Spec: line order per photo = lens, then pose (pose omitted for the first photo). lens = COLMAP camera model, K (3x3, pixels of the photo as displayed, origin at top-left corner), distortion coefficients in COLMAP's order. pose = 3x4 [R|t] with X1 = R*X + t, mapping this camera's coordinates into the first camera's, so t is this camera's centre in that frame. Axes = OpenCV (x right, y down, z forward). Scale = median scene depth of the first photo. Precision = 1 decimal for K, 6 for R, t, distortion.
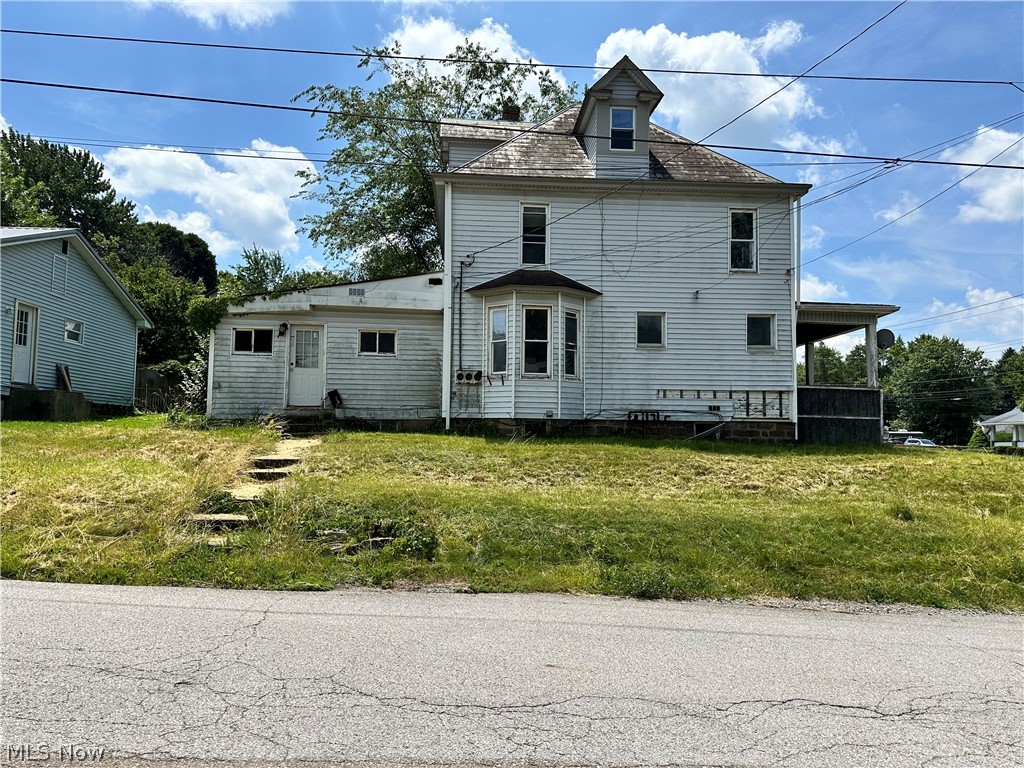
lens RADIAL K [[726.4, 0, 511.4], [0, 726.4, 385.1], [0, 0, 1]] dist [0.071240, -0.001000]
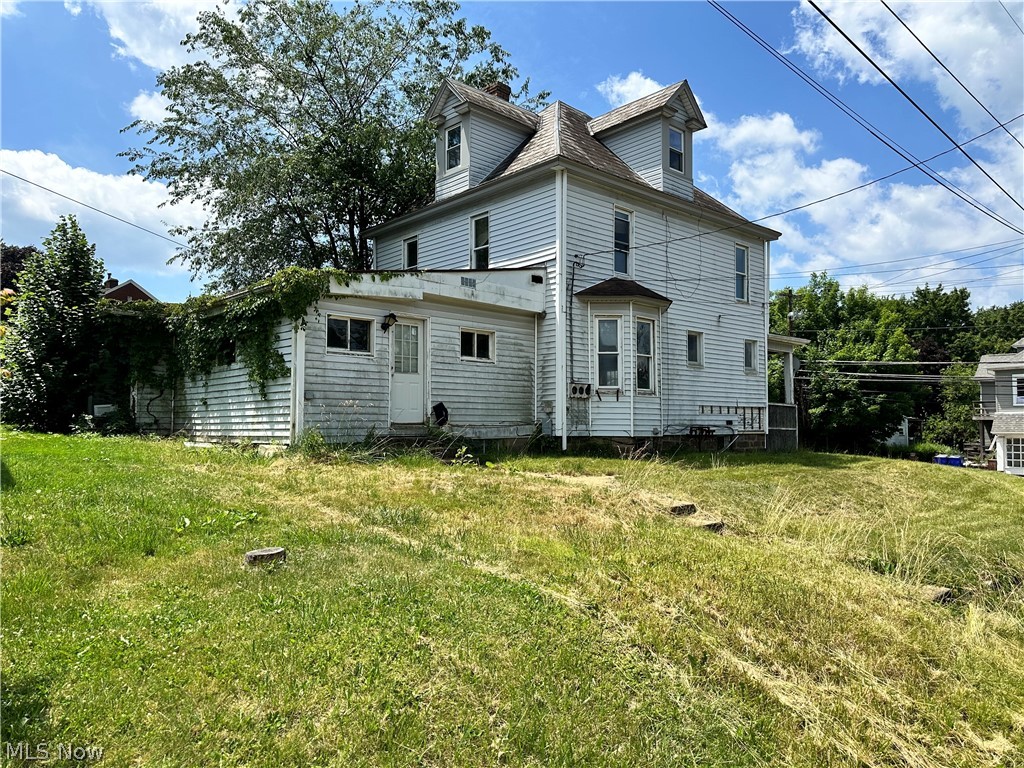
lens RADIAL K [[726.4, 0, 511.9], [0, 726.4, 385.3], [0, 0, 1]] dist [0.071240, -0.001000]
pose [[0.791341, 0.024316, 0.610891, -0.662830], [-0.035965, 0.999330, 0.006811, -0.020638], [-0.610316, -0.027361, 0.791686, 0.328998]]
